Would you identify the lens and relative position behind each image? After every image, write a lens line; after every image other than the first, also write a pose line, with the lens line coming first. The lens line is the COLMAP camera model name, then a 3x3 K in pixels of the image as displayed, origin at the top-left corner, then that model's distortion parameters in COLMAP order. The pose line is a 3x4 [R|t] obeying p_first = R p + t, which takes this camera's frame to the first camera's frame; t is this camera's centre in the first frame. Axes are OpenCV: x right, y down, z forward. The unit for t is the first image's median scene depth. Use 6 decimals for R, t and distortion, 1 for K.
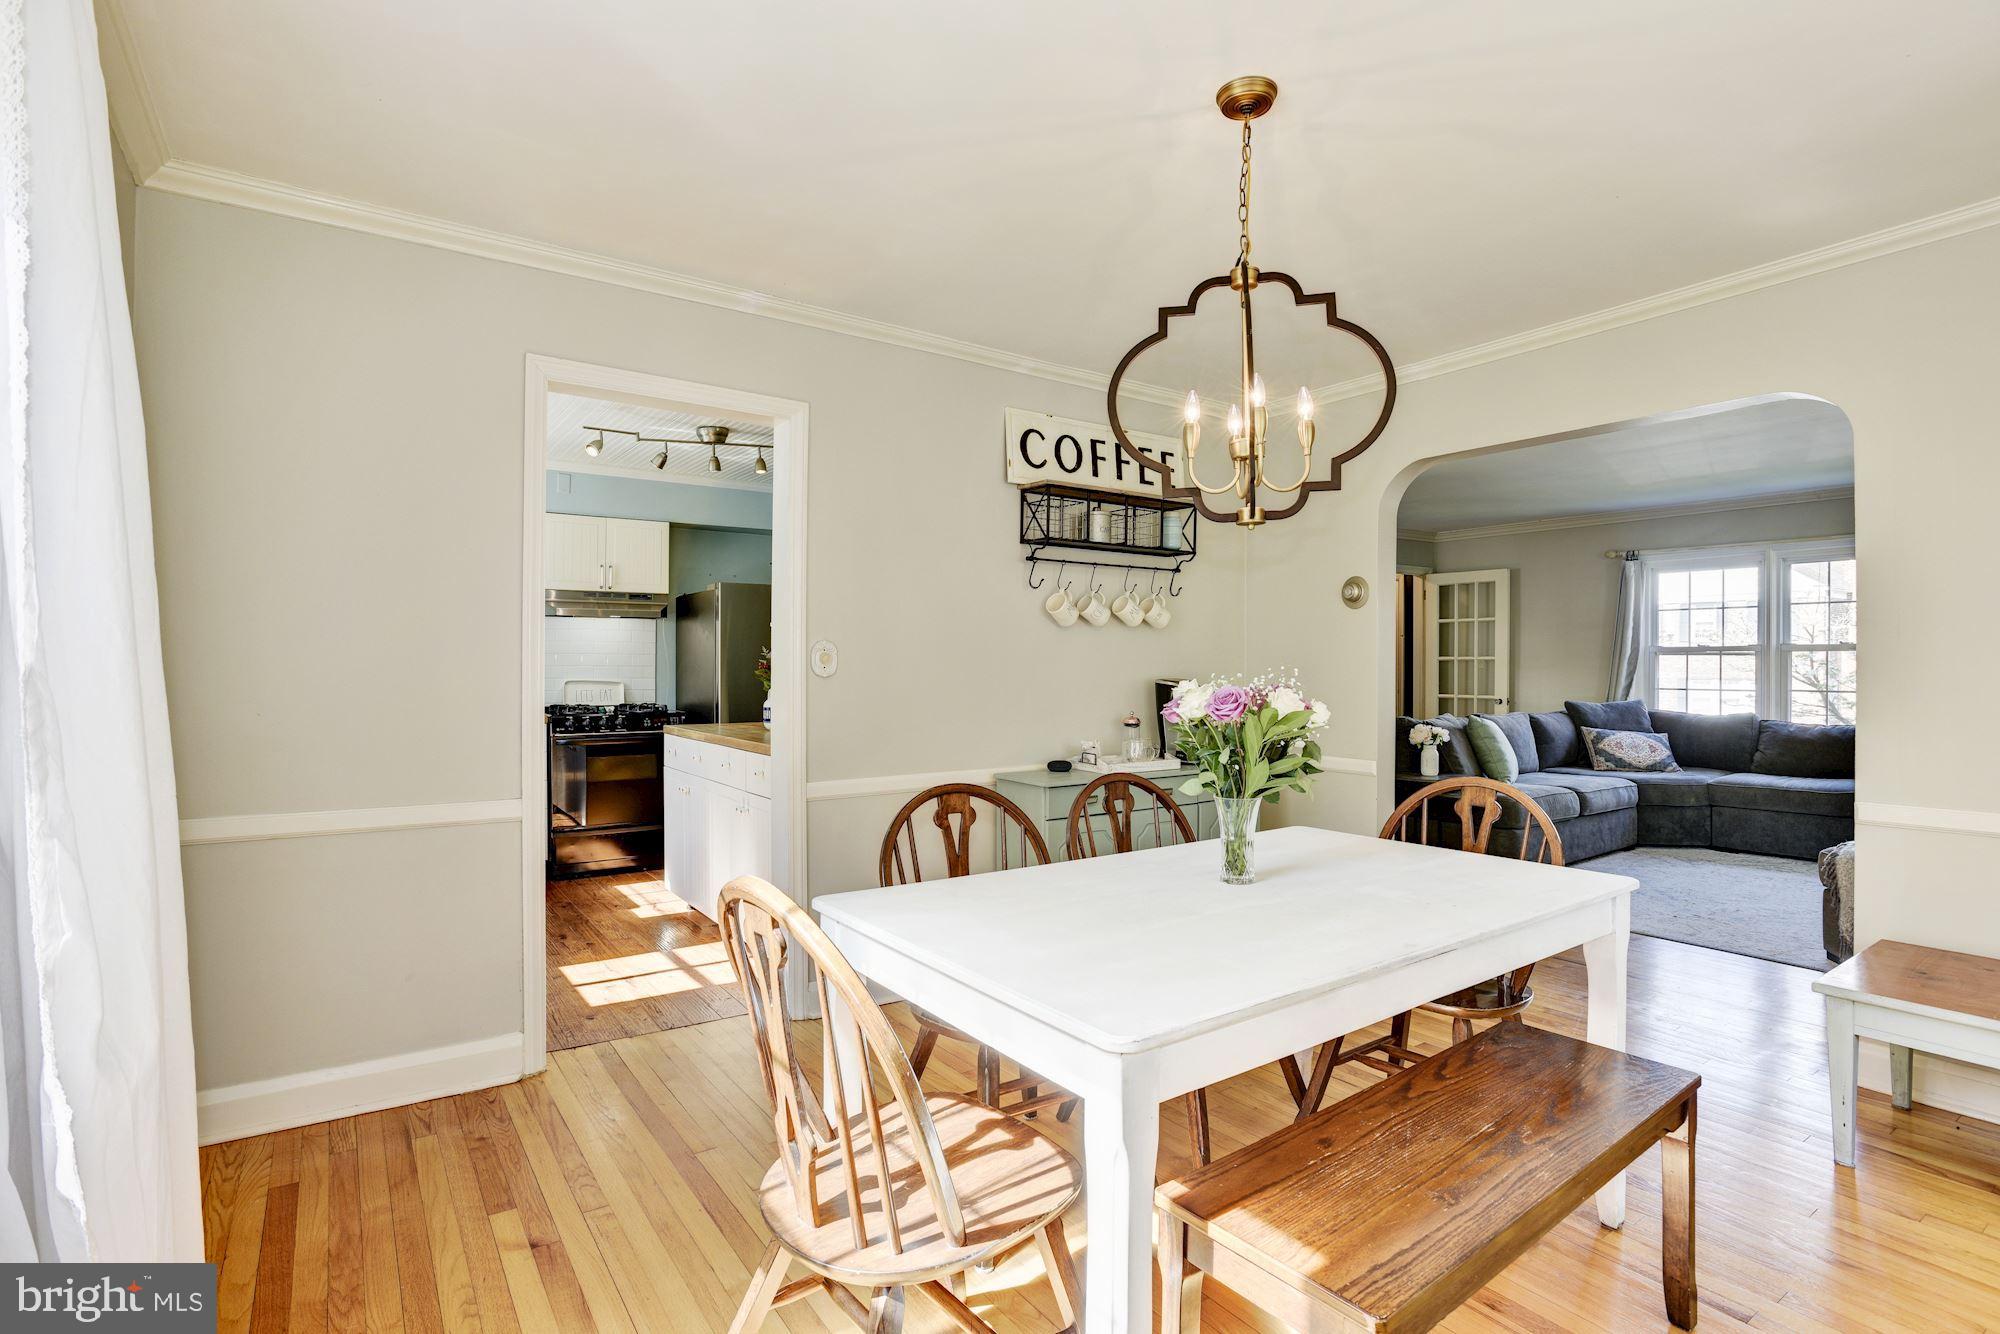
lens RADIAL K [[979.5, 0, 1004.6], [0, 979.5, 662.6], [0, 0, 1]] dist [-0.020861, -0.000562]
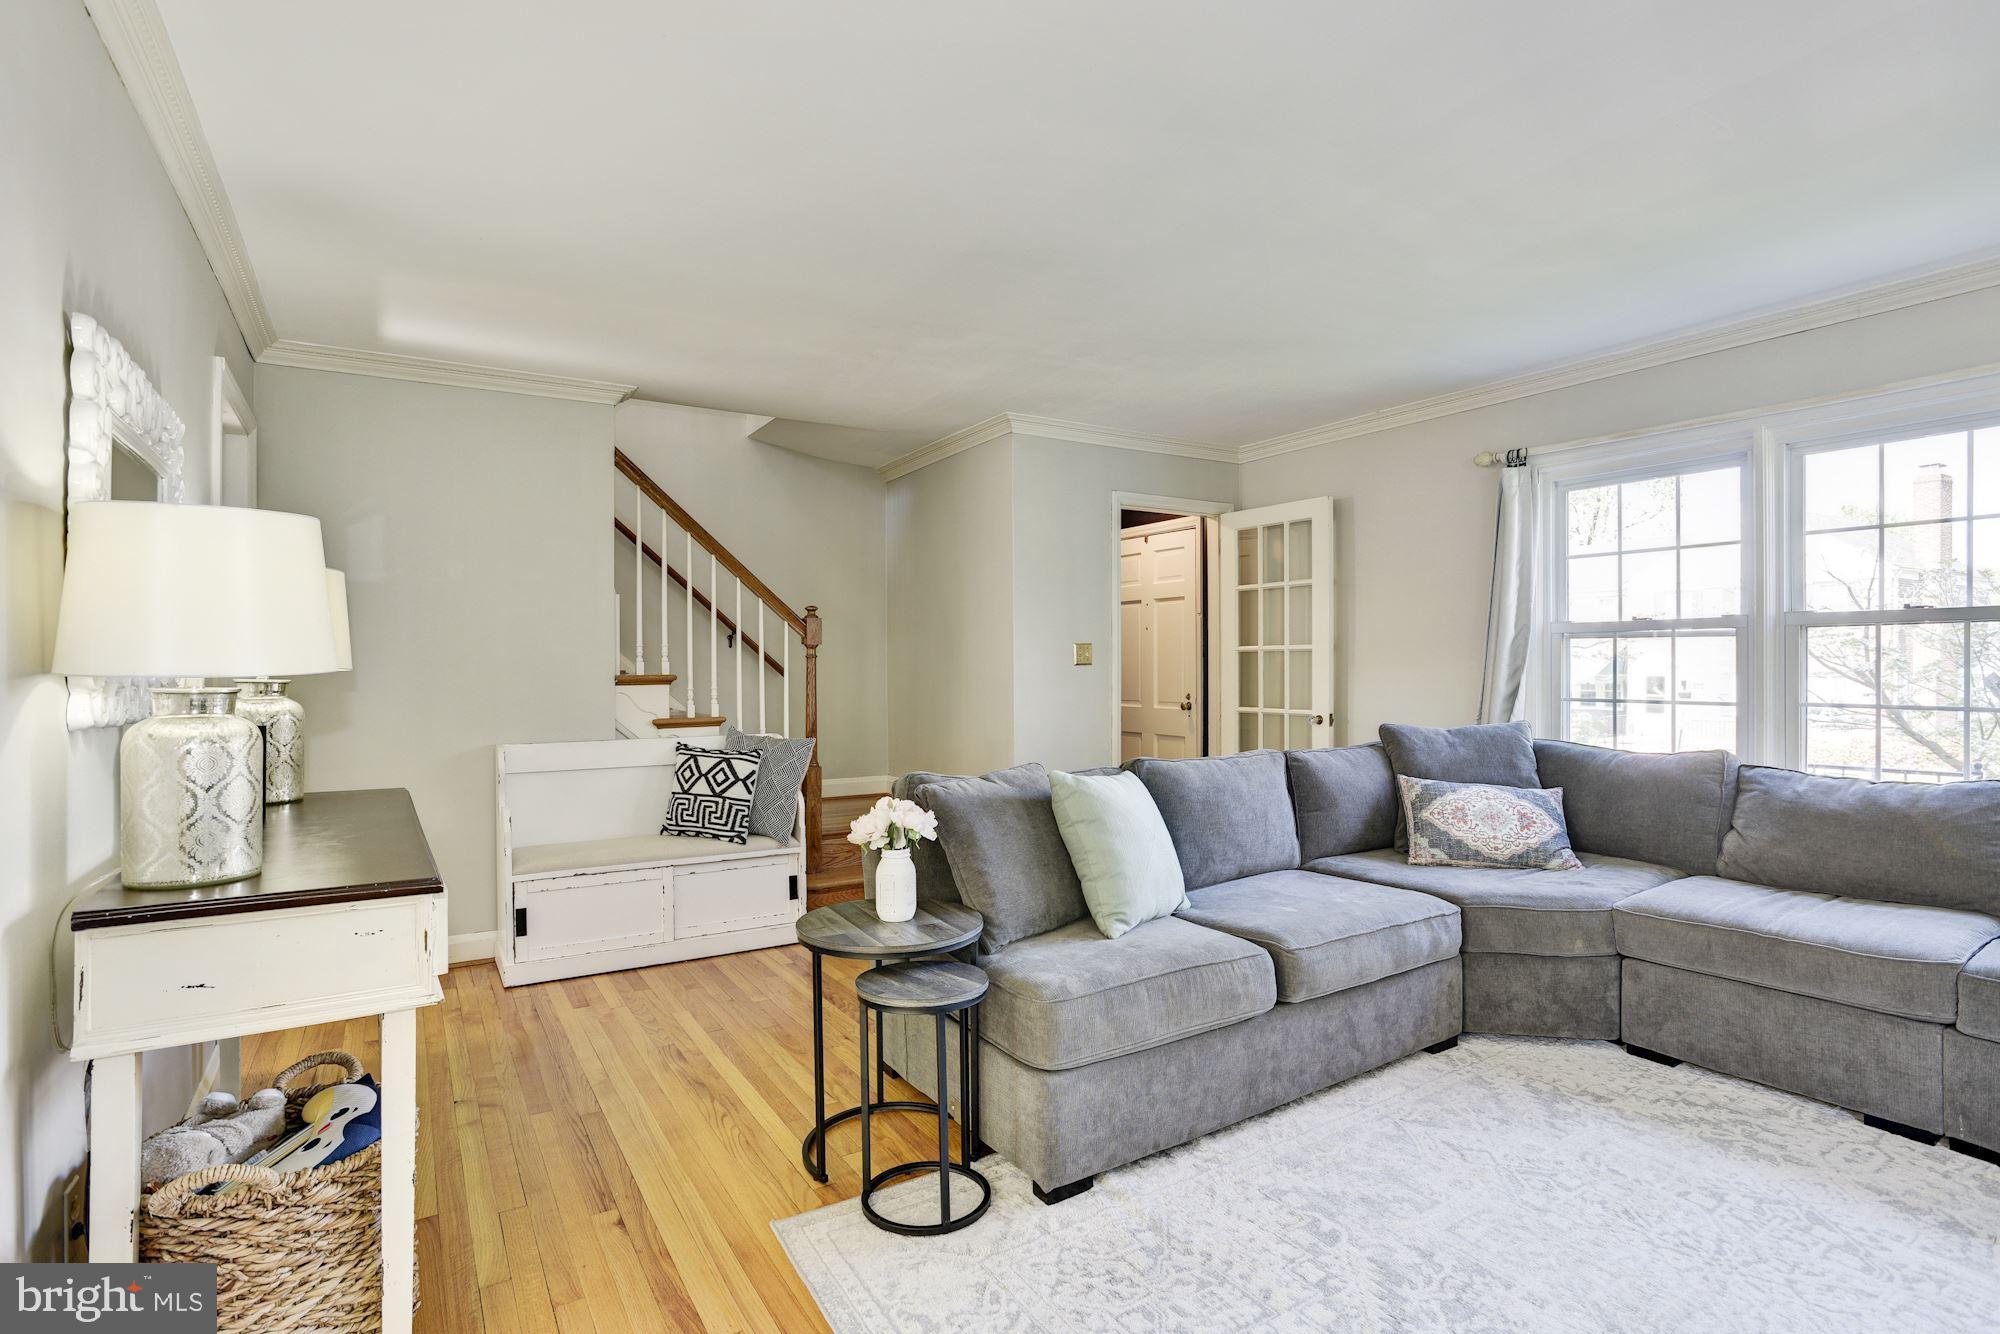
lens RADIAL K [[986.8, 0, 1012.1], [0, 986.8, 671.8], [0, 0, 1]] dist [-0.040465, 0.018808]
pose [[0.999370, -0.006674, -0.034861, 0.410530], [0.007086, 0.999906, 0.011700, 0.002676], [0.034779, -0.011940, 0.999324, 0.472263]]
